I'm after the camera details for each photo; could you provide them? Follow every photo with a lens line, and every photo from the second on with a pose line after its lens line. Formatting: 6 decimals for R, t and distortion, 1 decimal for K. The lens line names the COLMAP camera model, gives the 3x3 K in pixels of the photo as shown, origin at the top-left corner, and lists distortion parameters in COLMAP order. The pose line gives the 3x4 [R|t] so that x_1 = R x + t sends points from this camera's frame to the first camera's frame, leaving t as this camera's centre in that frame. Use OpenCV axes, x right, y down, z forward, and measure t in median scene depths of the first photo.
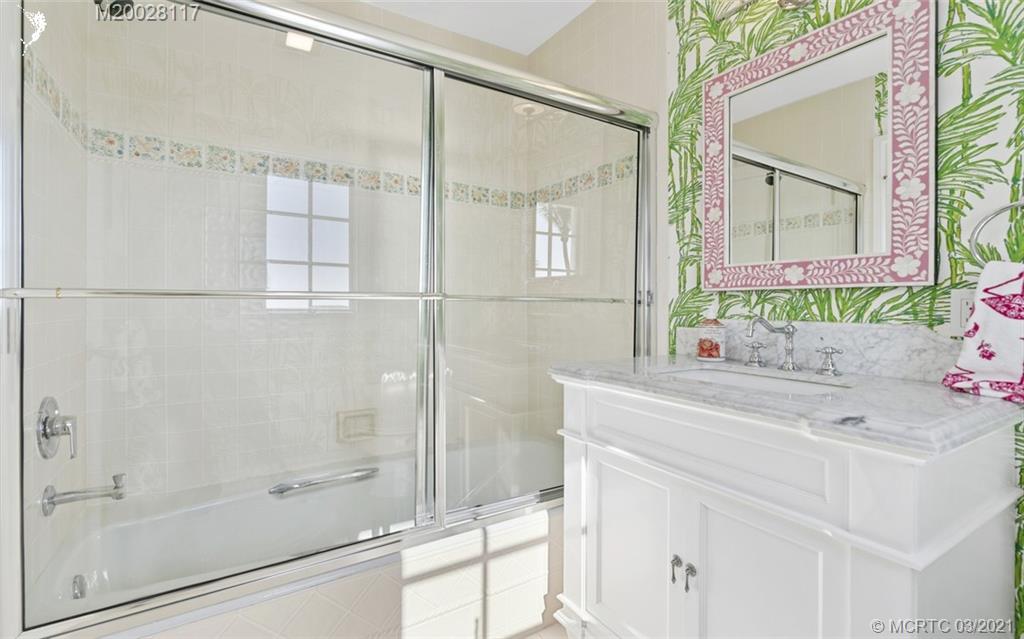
lens RADIAL K [[473.5, 0, 515.3], [0, 473.5, 306.6], [0, 0, 1]] dist [0.001172, 0.000826]
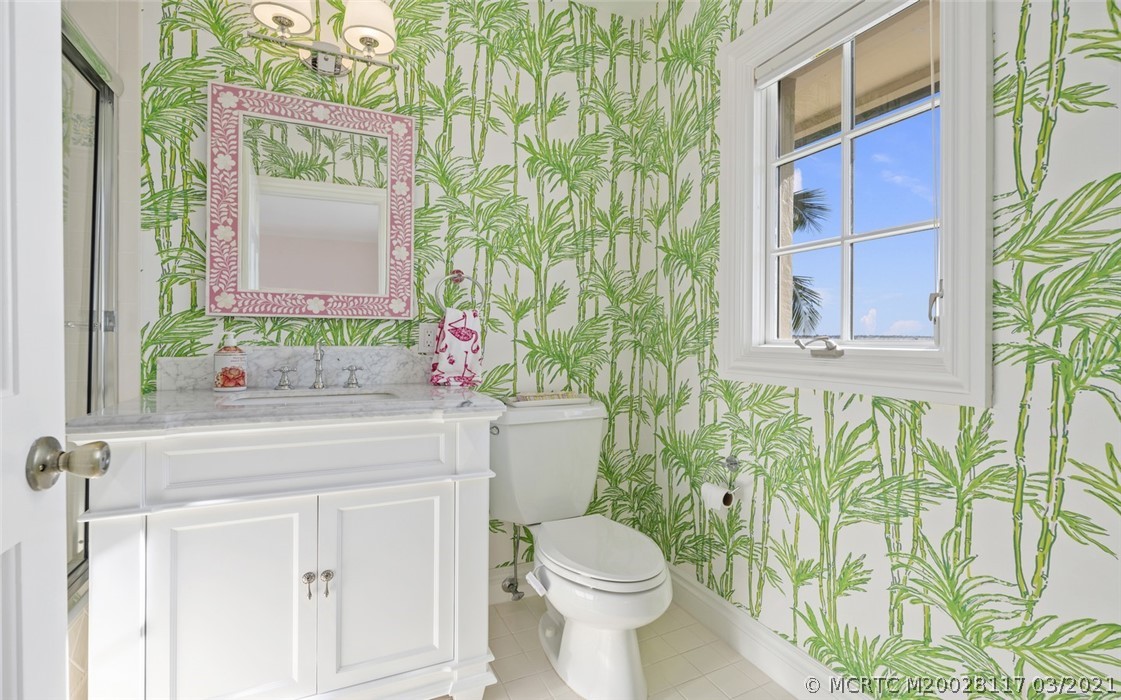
lens RADIAL K [[518.4, 0, 560.4], [0, 518.4, 341.6], [0, 0, 1]] dist [0.001172, 0.000826]
pose [[0.129825, -0.013154, 0.991450, -0.580941], [-0.005709, 0.999886, 0.014013, -0.000752], [-0.991520, -0.007480, 0.129735, 0.250764]]
